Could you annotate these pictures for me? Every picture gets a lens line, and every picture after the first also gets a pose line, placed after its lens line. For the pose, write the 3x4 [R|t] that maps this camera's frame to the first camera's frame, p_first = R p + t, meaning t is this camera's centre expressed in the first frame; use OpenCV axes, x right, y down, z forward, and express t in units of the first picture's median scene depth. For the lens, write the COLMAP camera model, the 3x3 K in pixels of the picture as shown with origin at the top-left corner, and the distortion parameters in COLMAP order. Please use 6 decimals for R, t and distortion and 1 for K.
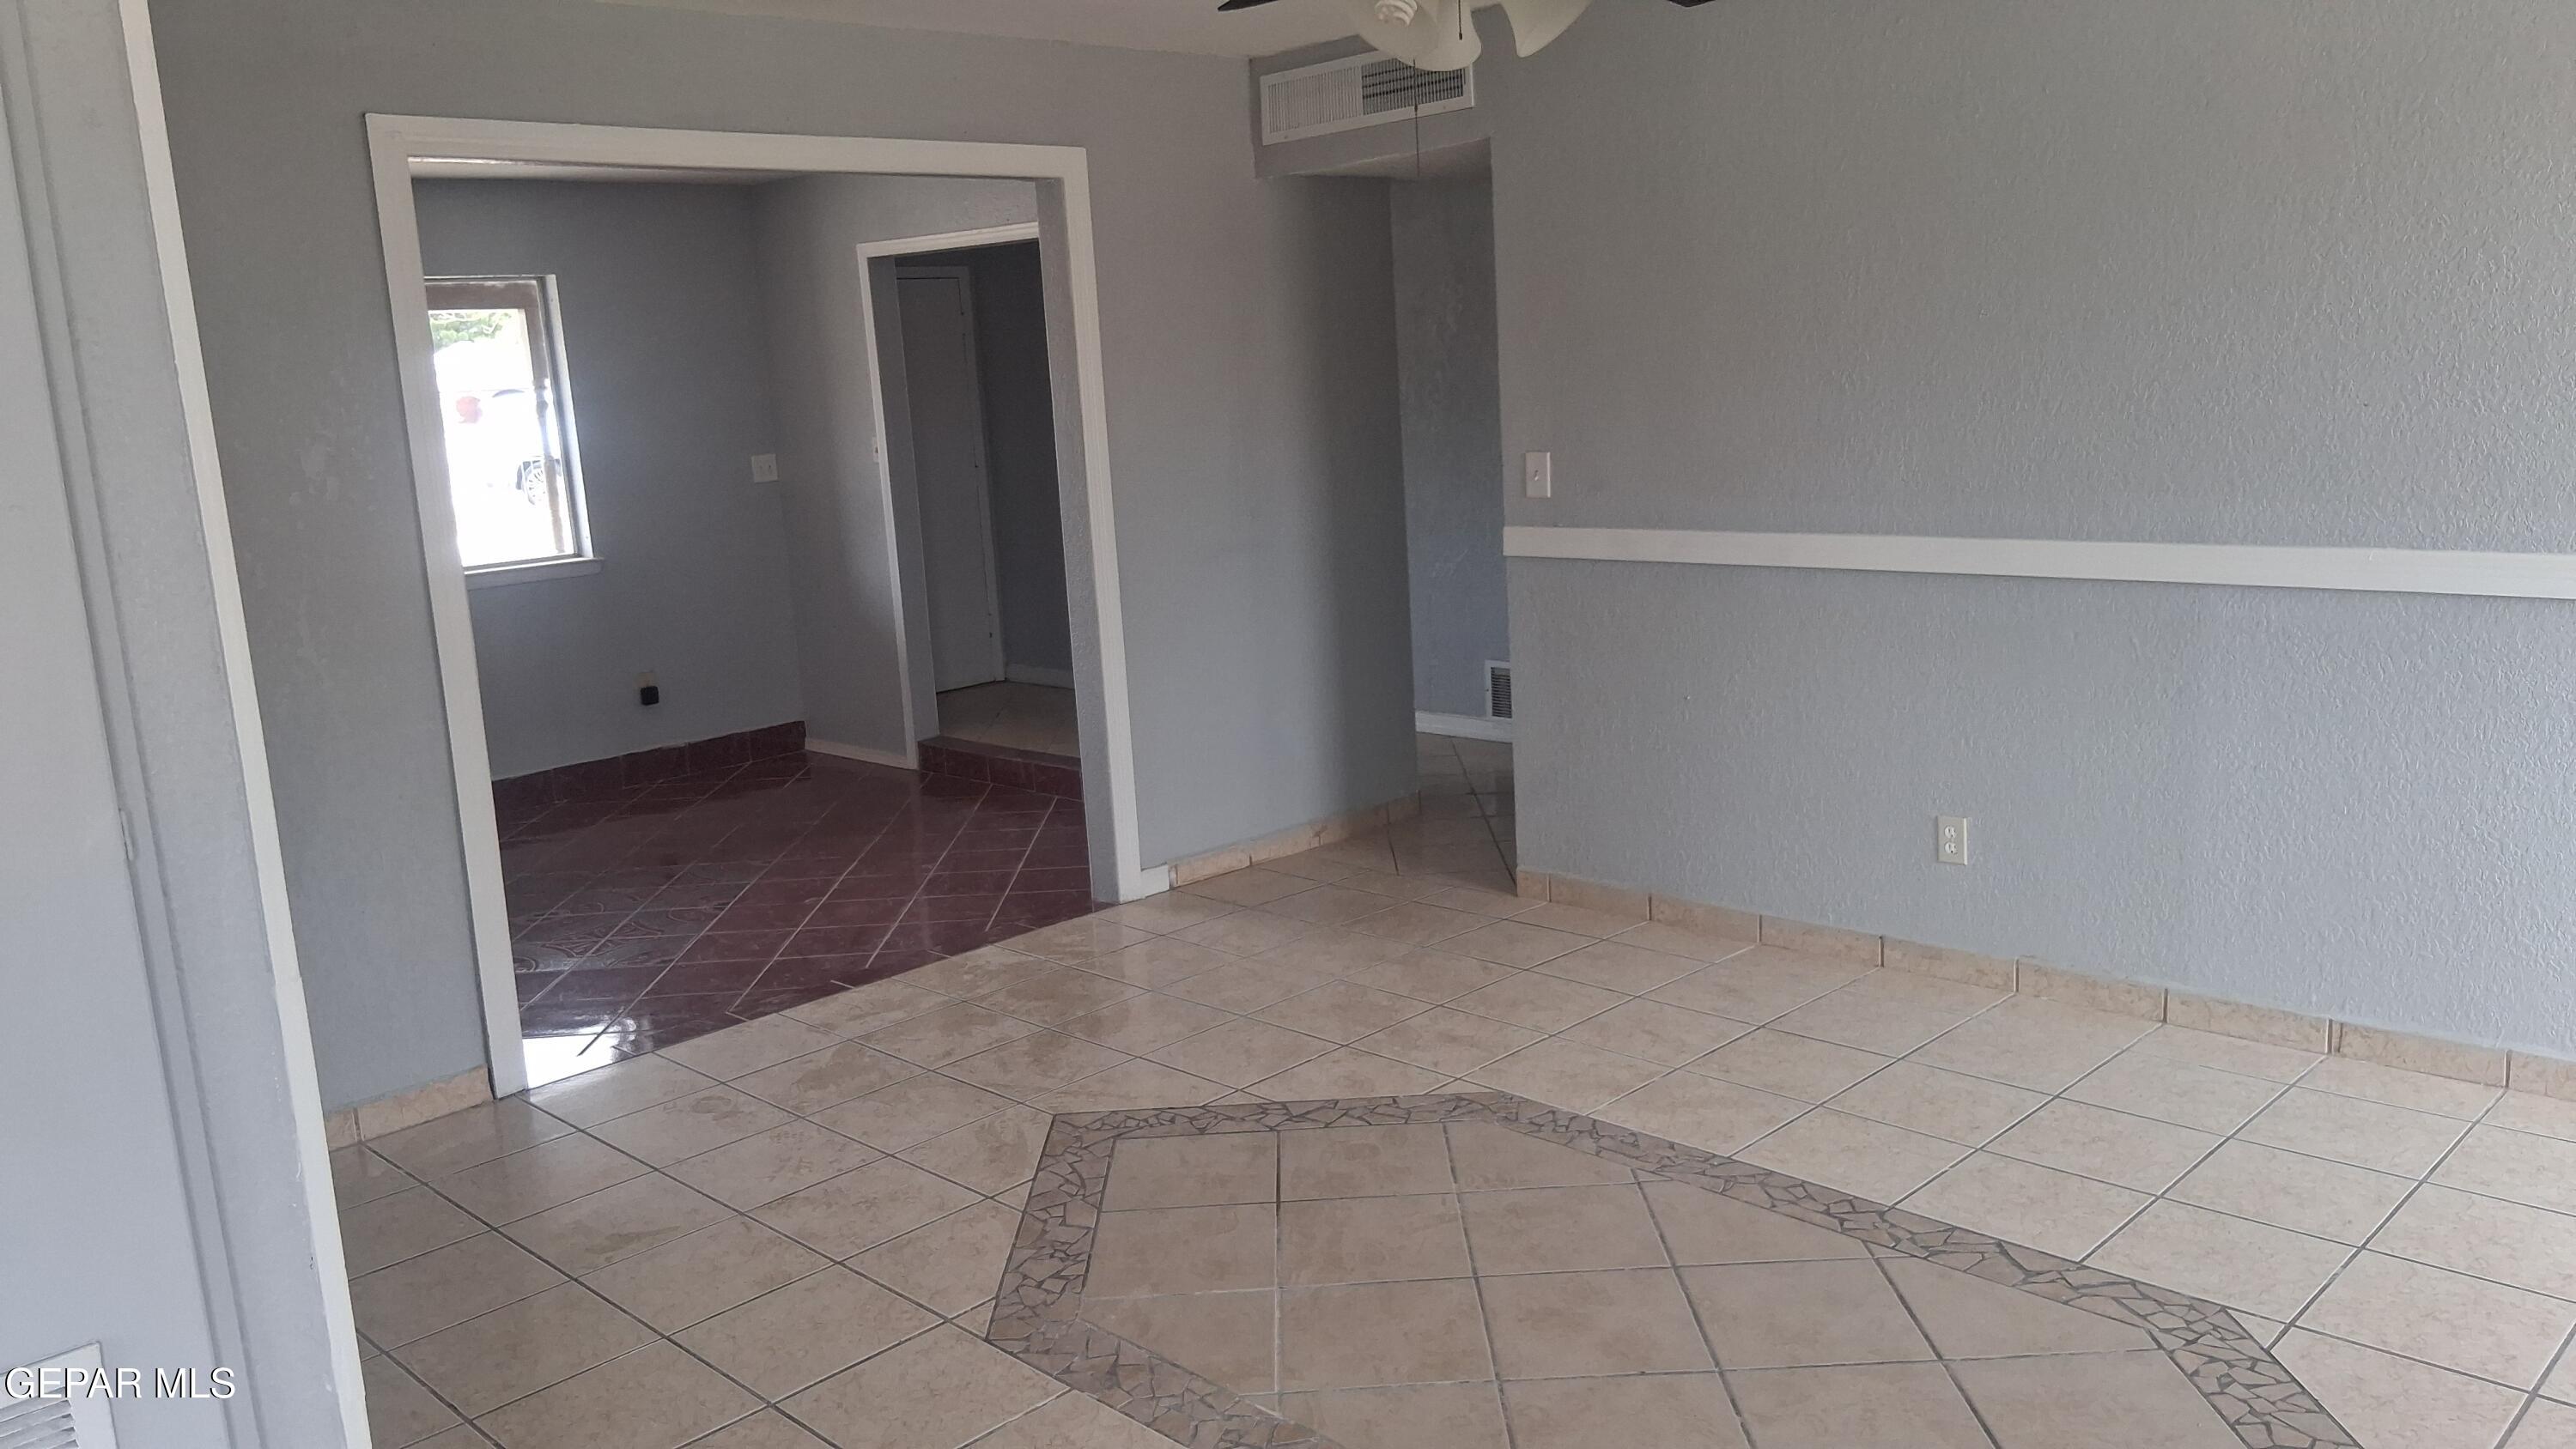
lens RADIAL K [[1954.4, 0, 1288.0], [0, 1954.4, 724.5], [0, 0, 1]] dist [0.096991, -0.191520]
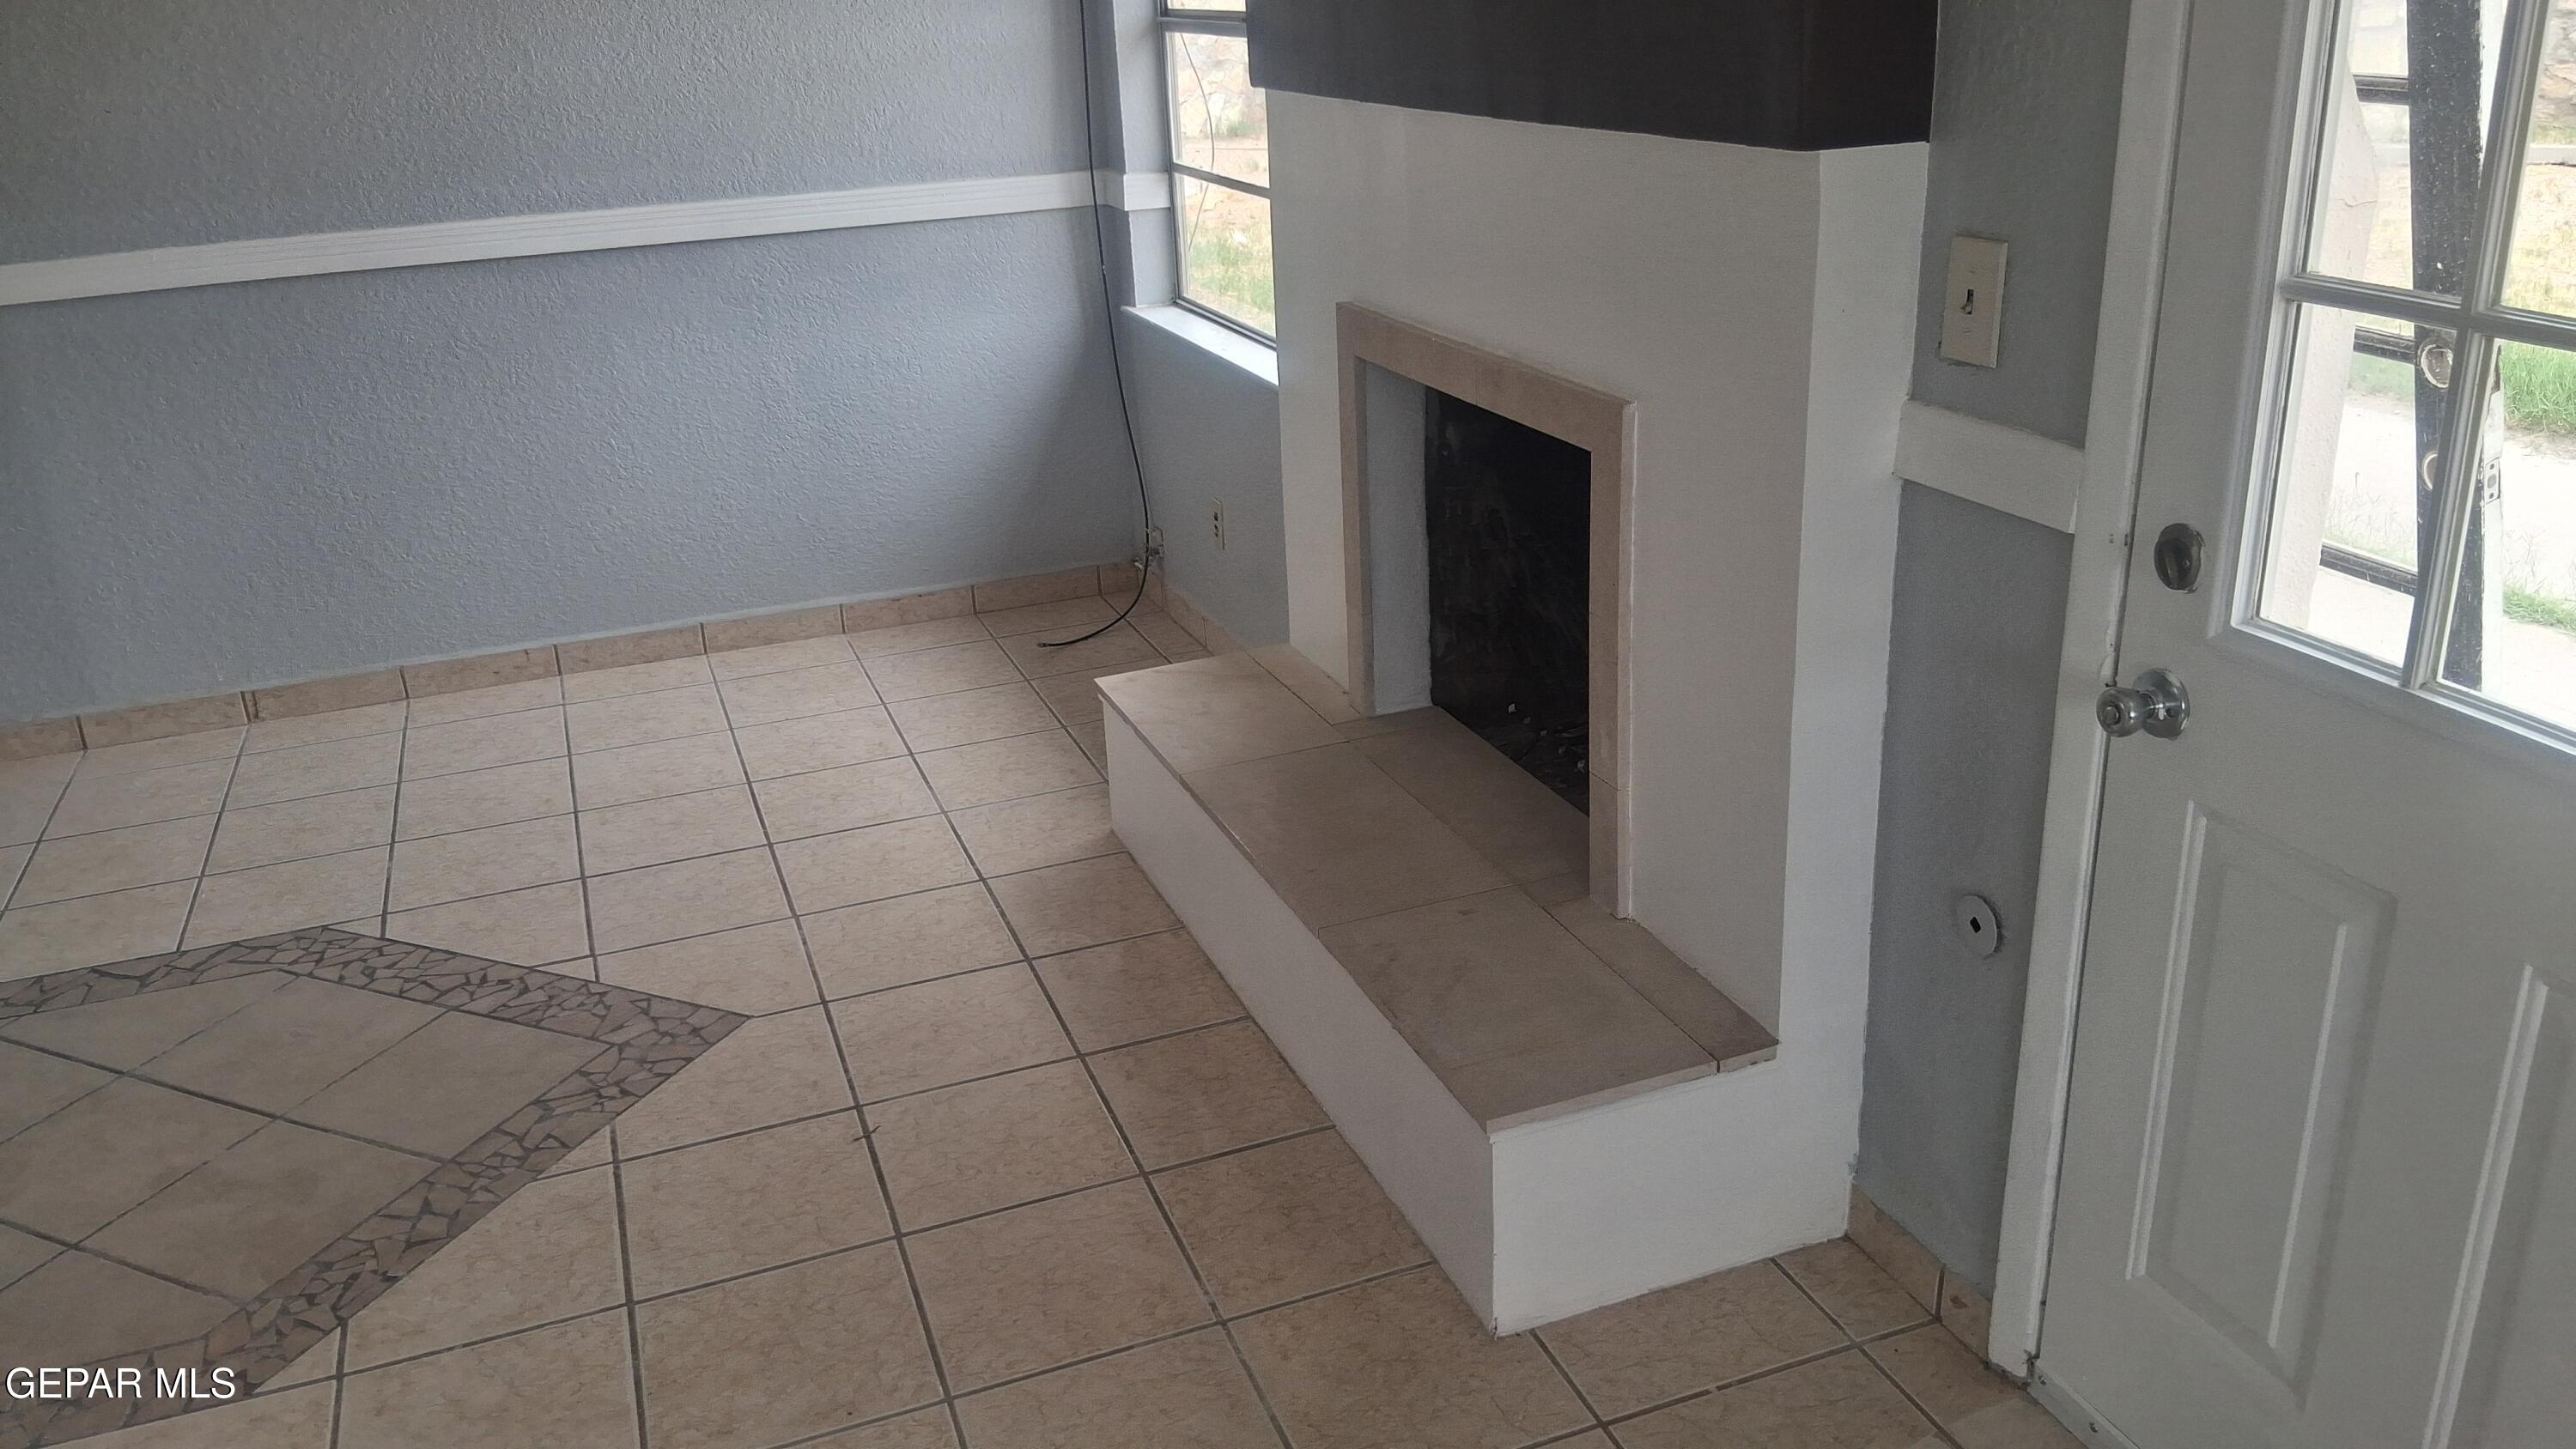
lens RADIAL K [[1954.4, 0, 1288.0], [0, 1954.4, 724.5], [0, 0, 1]] dist [0.096991, -0.191520]
pose [[0.418069, -0.301313, 0.856988, -0.210455], [0.190246, 0.951509, 0.241737, 0.015564], [-0.888271, 0.061976, 0.455120, -0.008549]]
